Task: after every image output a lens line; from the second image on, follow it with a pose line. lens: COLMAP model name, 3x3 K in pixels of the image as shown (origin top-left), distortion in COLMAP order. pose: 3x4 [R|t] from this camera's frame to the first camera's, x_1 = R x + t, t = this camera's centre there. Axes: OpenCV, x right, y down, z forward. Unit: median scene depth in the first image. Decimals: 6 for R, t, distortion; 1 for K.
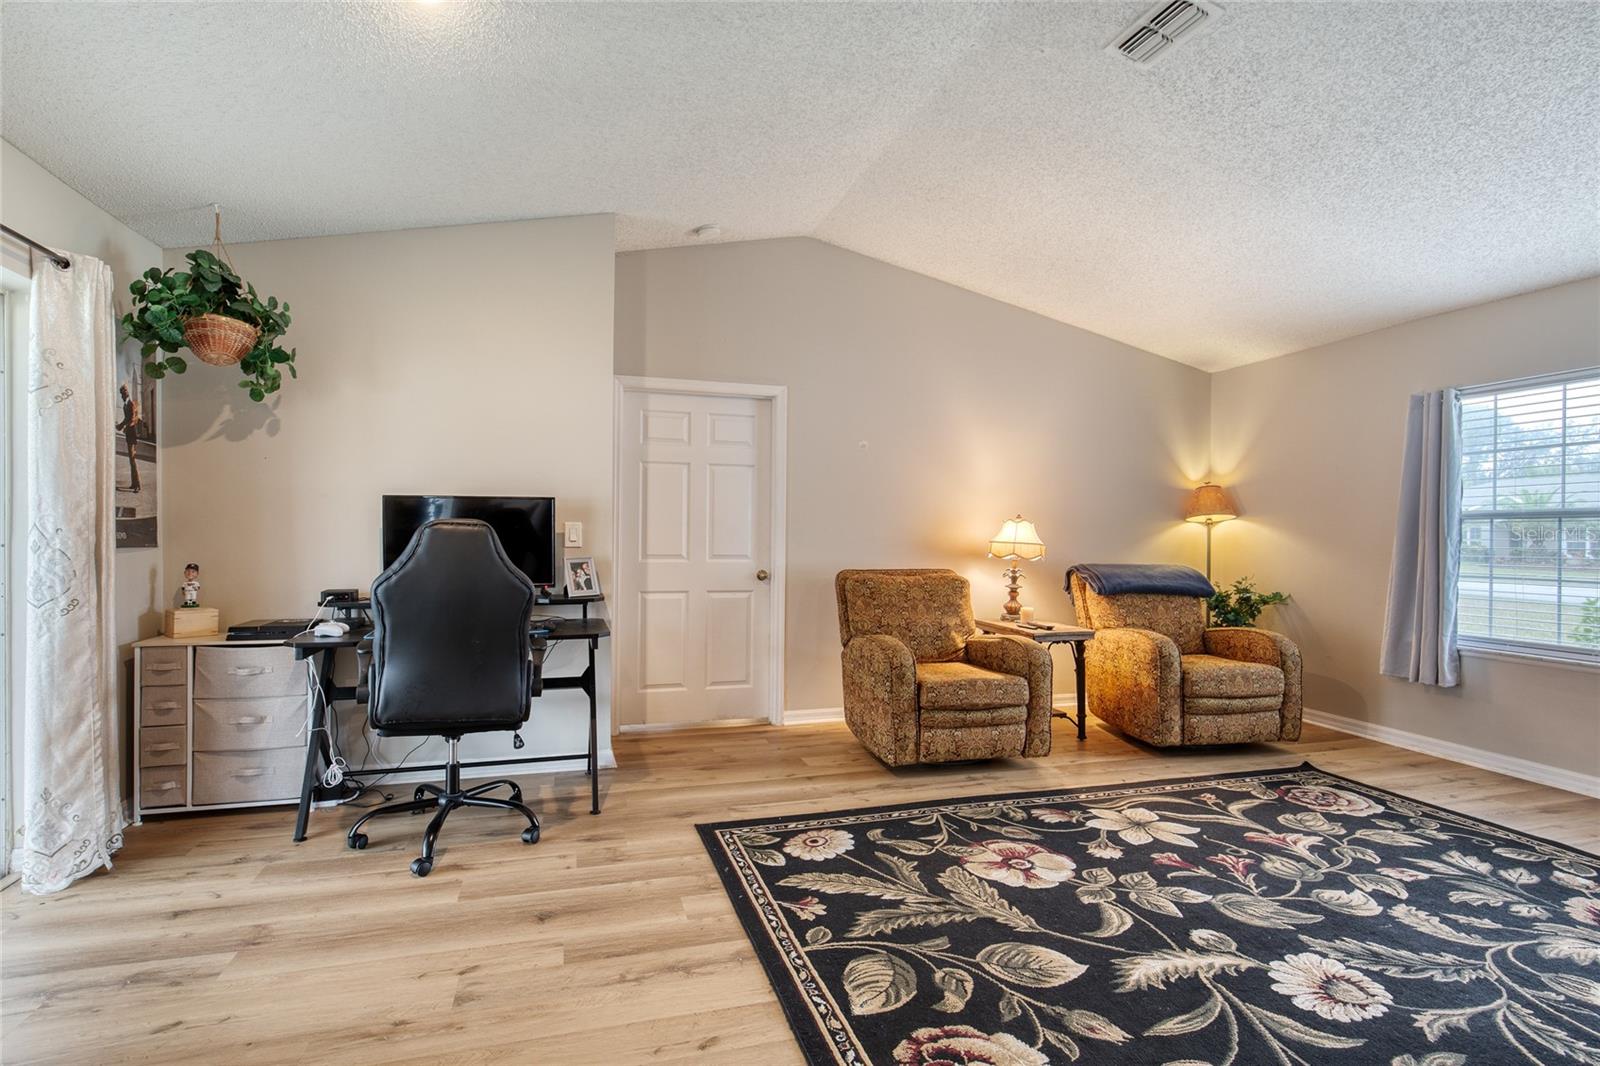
lens RADIAL K [[741.5, 0, 769.1], [0, 741.5, 536.9], [0, 0, 1]] dist [-0.021579, 0.007701]
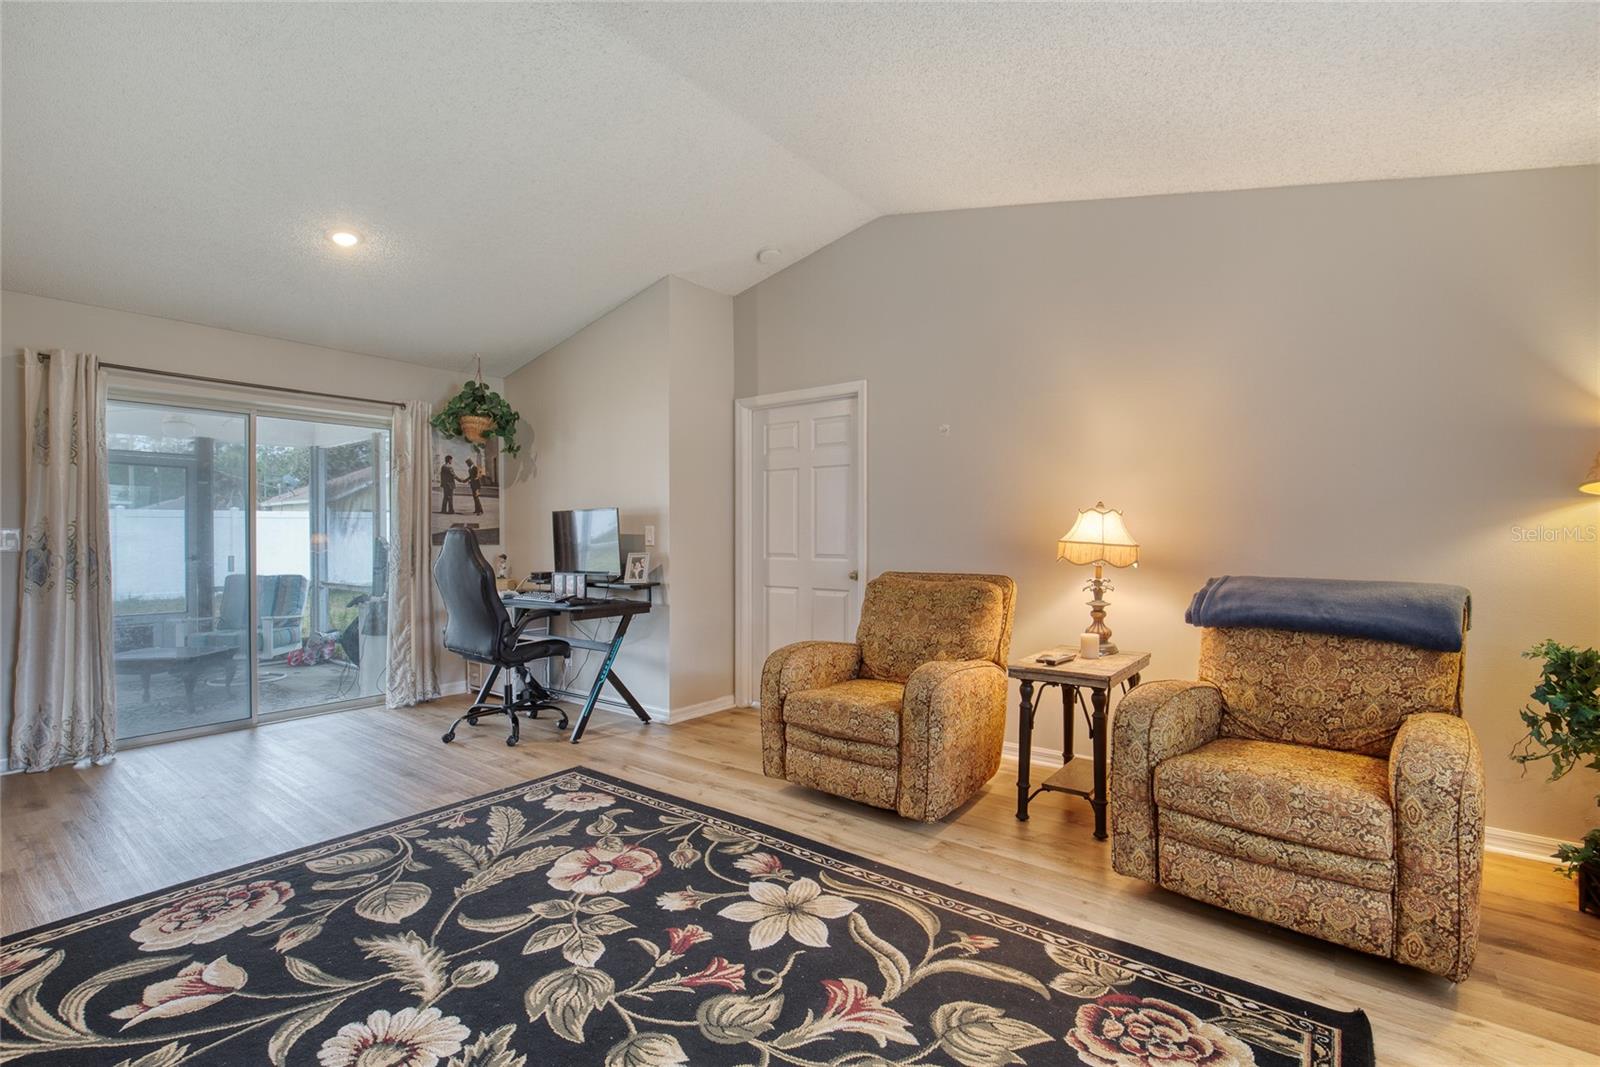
lens RADIAL K [[724.8, 0, 787.2], [0, 724.8, 533.1], [0, 0, 1]] dist [-0.023190, 0.008564]
pose [[0.599351, -0.011477, -0.800404, 1.130262], [0.005103, 0.999932, -0.010517, 0.008804], [0.800470, 0.002219, 0.599368, 0.561251]]
